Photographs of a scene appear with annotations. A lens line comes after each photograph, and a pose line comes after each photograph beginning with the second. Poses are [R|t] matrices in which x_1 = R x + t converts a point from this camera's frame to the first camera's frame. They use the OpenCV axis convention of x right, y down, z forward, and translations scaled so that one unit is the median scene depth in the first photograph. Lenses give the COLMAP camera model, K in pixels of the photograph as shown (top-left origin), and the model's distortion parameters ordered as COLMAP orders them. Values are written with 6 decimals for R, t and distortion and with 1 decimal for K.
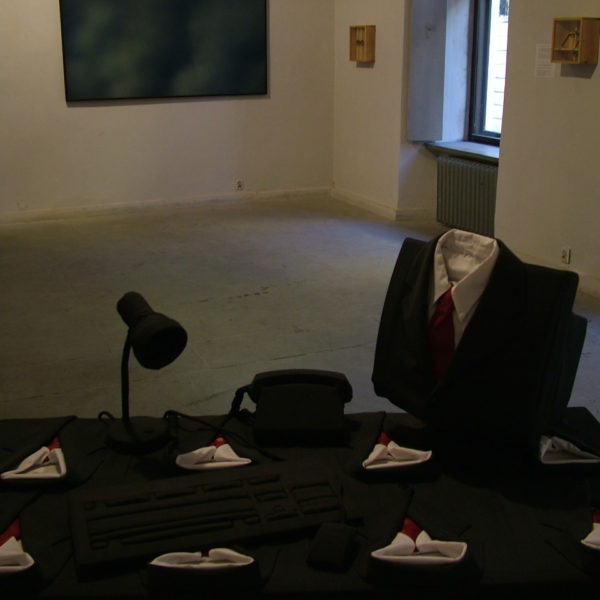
lens RADIAL K [[856.7, 0, 299.5], [0, 856.7, 299.1], [0, 0, 1]] dist [-0.055722, 0.000000]
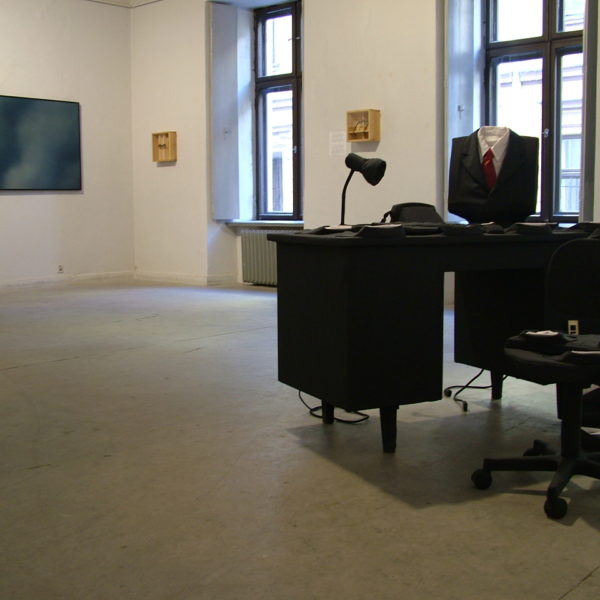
lens RADIAL K [[856.7, 0, 301.2], [0, 856.7, 301.4], [0, 0, 1]] dist [-0.055722, 0.000000]
pose [[0.922821, -0.053497, 0.381497, -0.230545], [0.119827, 0.981046, -0.152283, 0.132214], [-0.366120, 0.186244, 0.911740, -0.154605]]
